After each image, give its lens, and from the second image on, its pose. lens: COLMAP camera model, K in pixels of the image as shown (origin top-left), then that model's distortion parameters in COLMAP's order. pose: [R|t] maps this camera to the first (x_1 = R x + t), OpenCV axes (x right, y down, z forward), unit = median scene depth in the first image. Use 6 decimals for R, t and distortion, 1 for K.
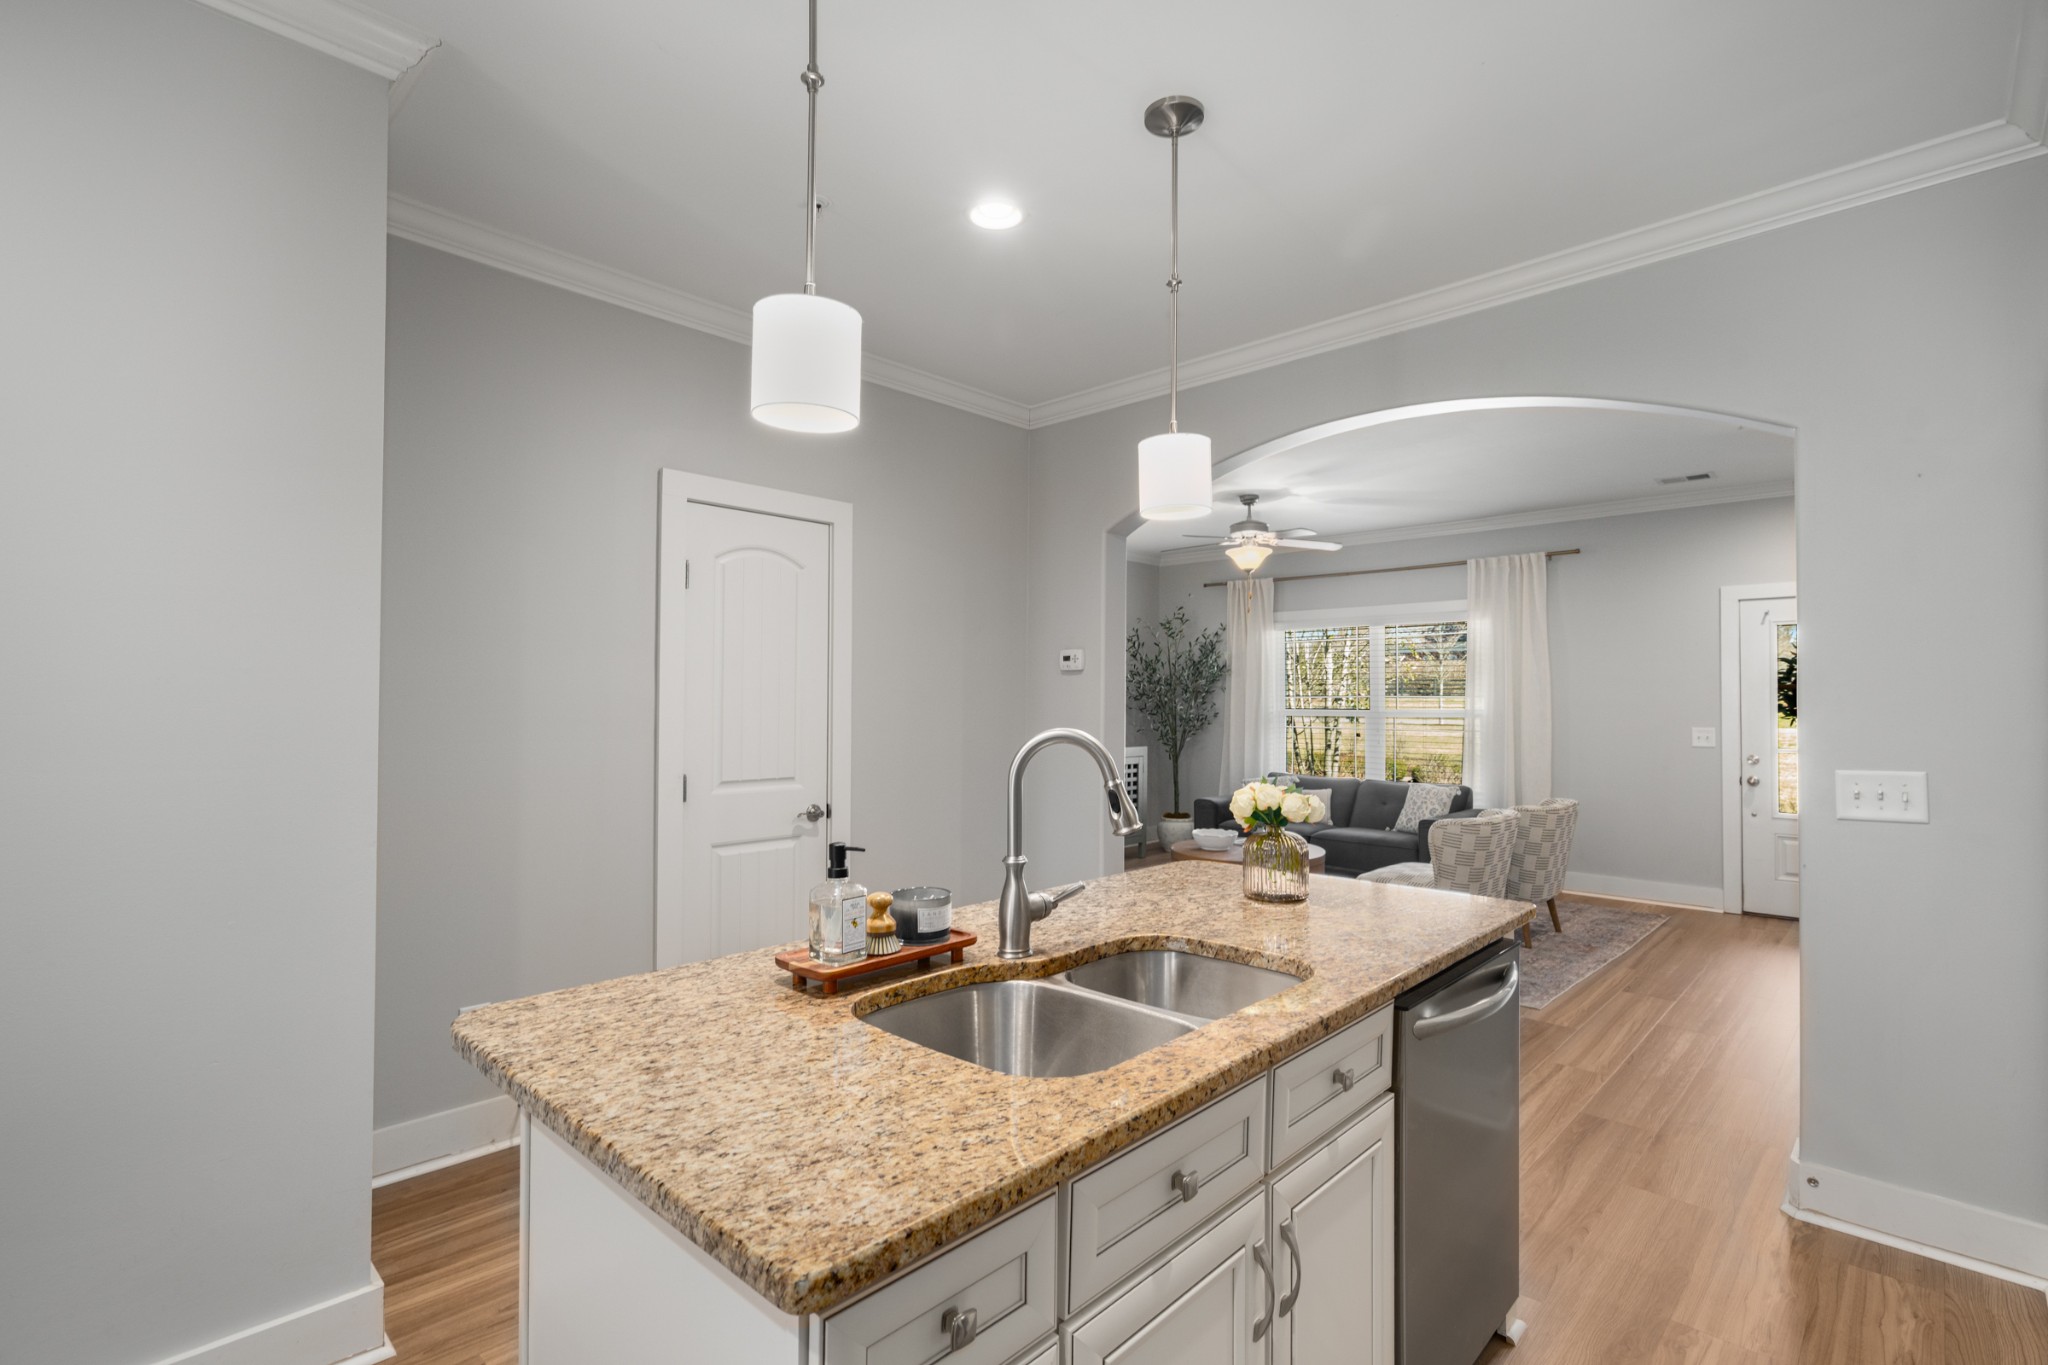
lens RADIAL K [[938.9, 0, 1027.0], [0, 938.9, 700.3], [0, 0, 1]] dist [0.000186, 0.000204]
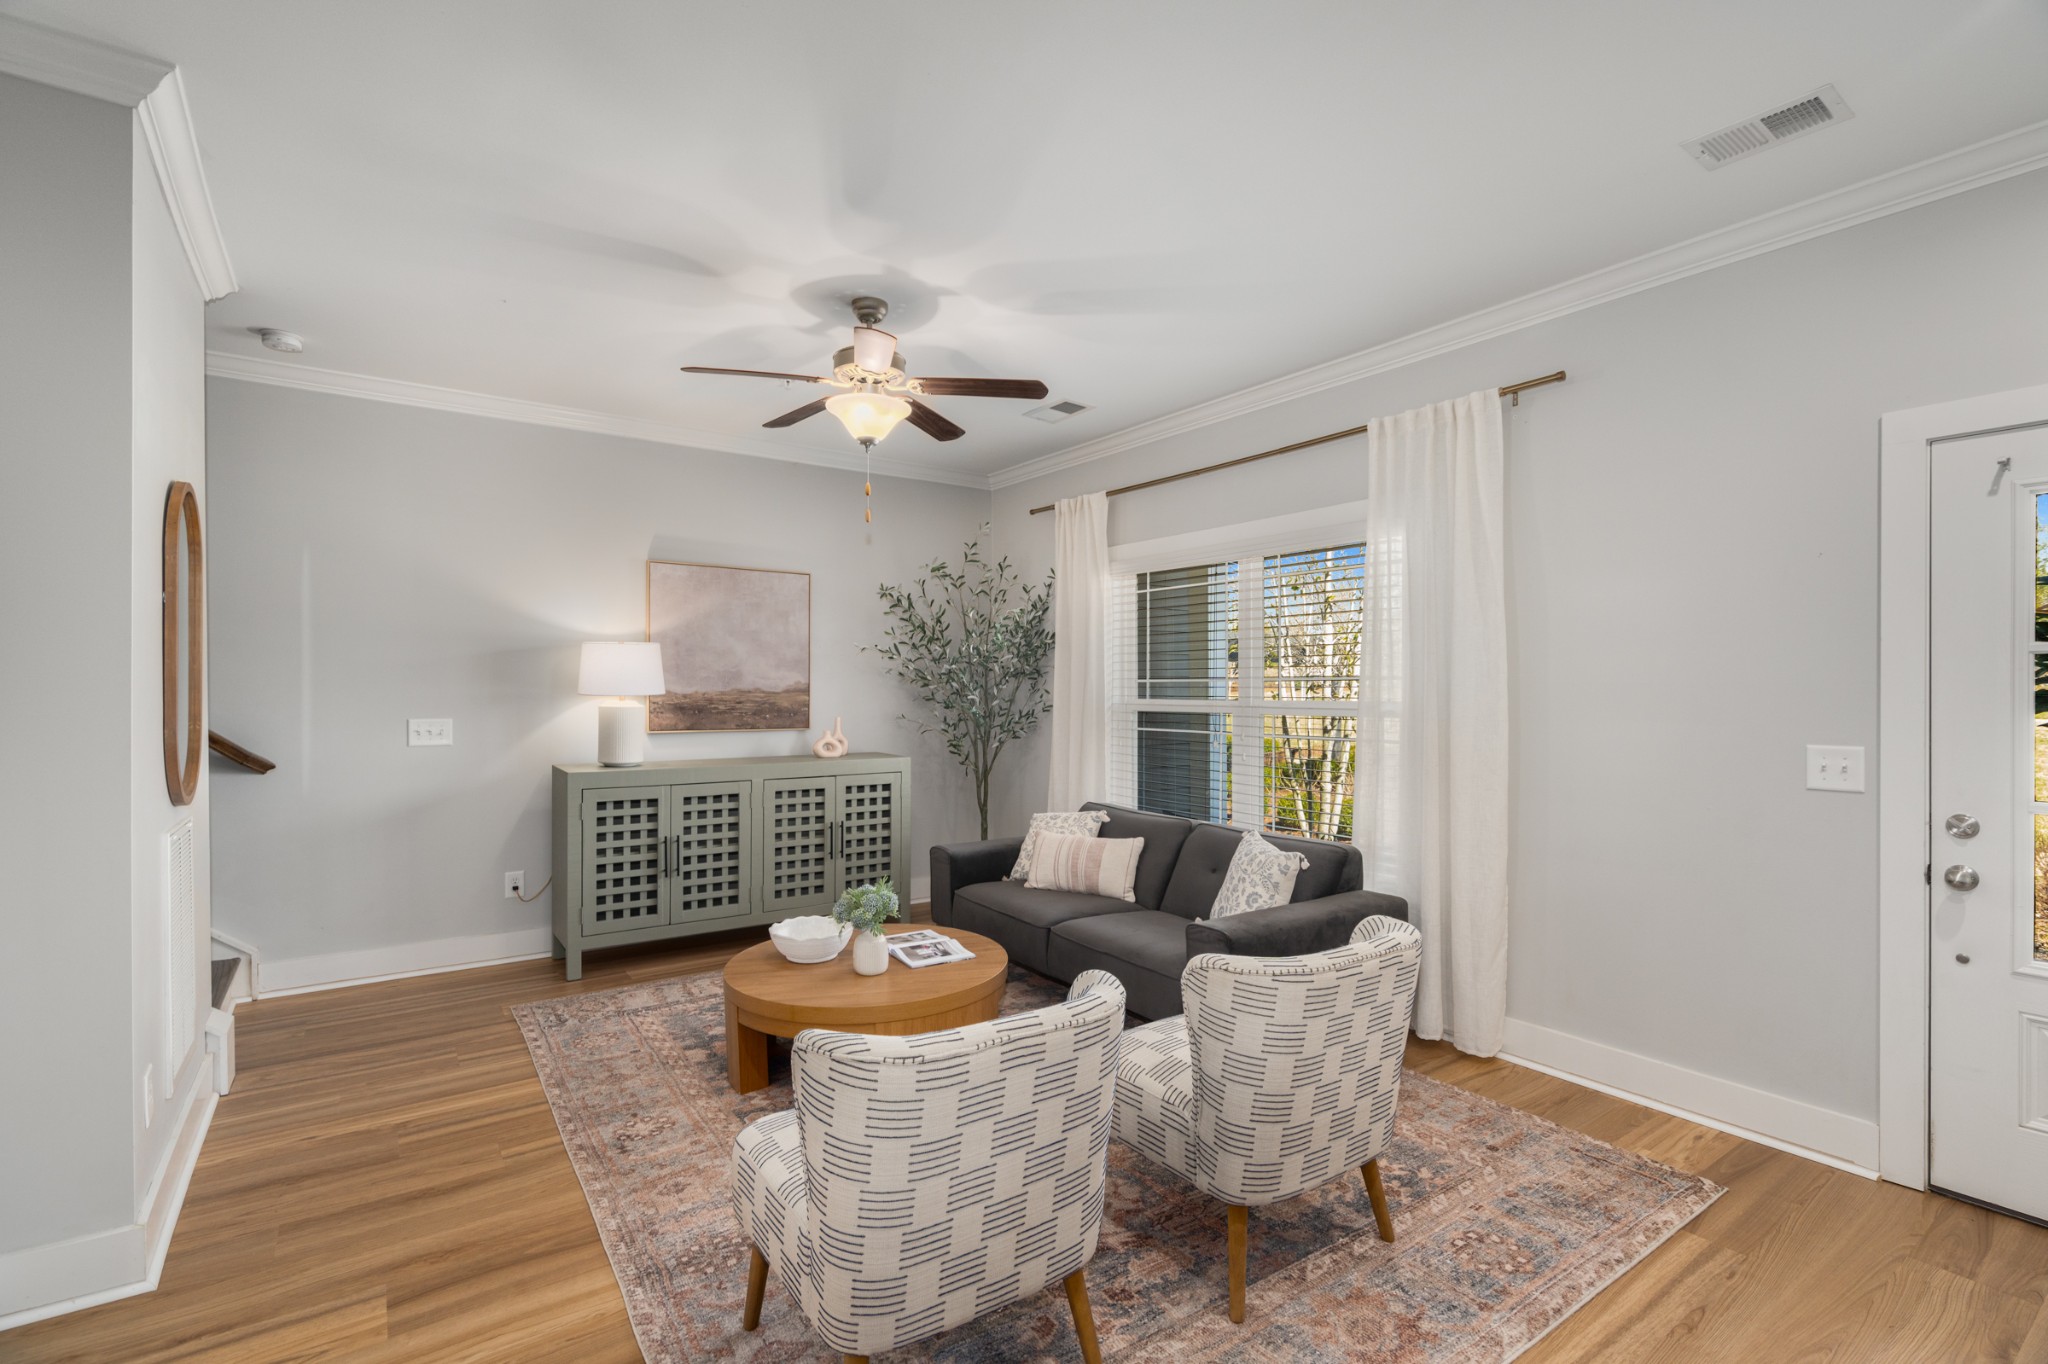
lens RADIAL K [[928.6, 0, 1014.4], [0, 928.6, 702.5], [0, 0, 1]] dist [-0.002395, -0.000850]
pose [[0.981951, 0.003940, -0.189094, 0.394184], [-0.001646, 0.999923, 0.012287, 0.004036], [0.189128, -0.011754, 0.981882, 0.467274]]
